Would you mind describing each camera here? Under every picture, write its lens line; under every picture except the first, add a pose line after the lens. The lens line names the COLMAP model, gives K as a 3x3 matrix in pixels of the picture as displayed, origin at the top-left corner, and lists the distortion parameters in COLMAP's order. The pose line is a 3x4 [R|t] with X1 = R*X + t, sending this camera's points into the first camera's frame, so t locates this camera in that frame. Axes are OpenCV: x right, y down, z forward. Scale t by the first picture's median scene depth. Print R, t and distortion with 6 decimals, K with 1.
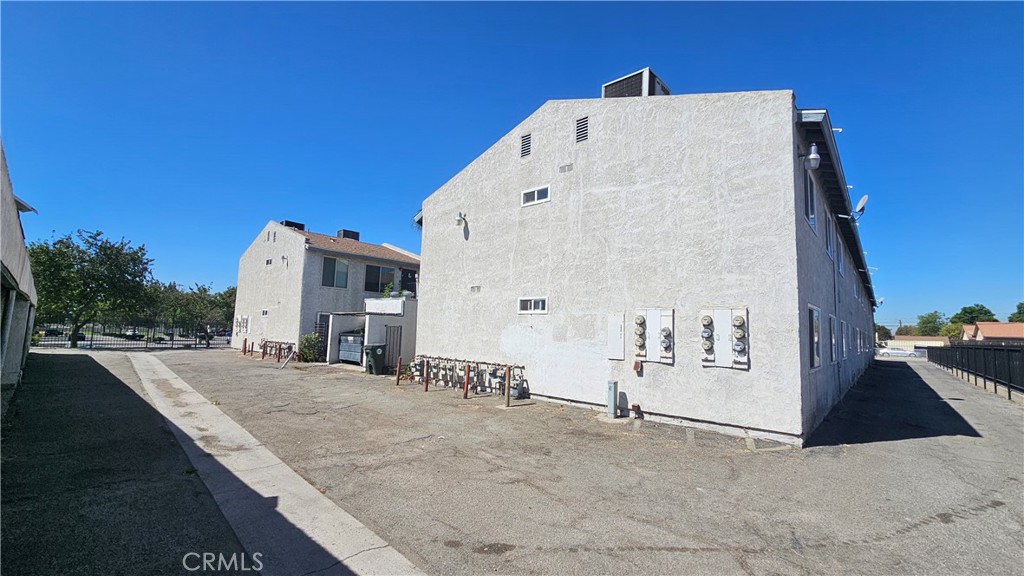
lens RADIAL K [[422.8, 0, 507.0], [0, 422.8, 289.8], [0, 0, 1]] dist [-0.000927, -0.000100]
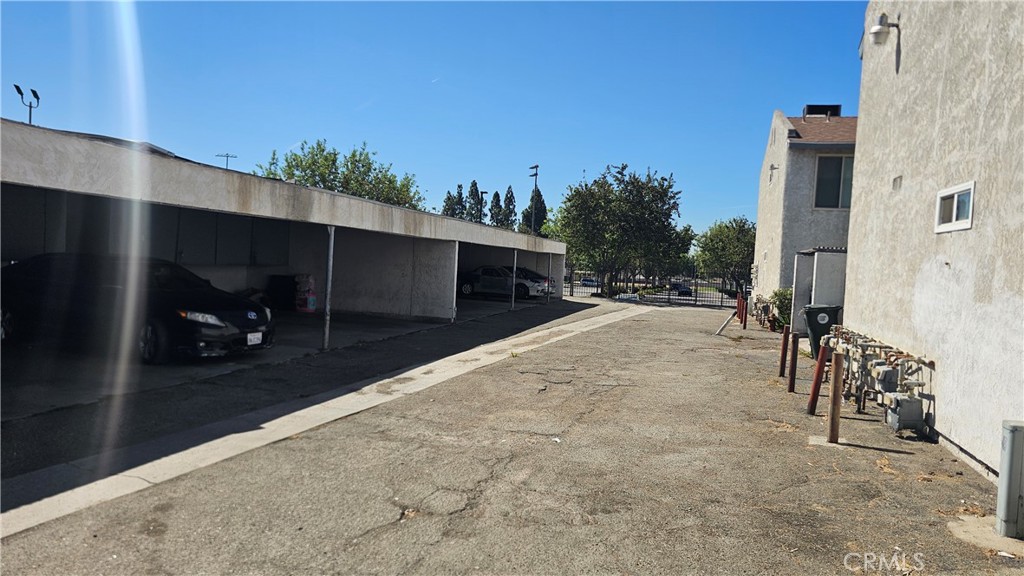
lens RADIAL K [[687.7, 0, 512.0], [0, 687.7, 288.0], [0, 0, 1]] dist [0.035427, -0.000165]
pose [[0.445923, 0.026291, -0.894685, 0.436359], [0.051600, 0.997151, 0.055020, 0.051418], [0.893583, -0.070700, 0.443296, 0.343050]]
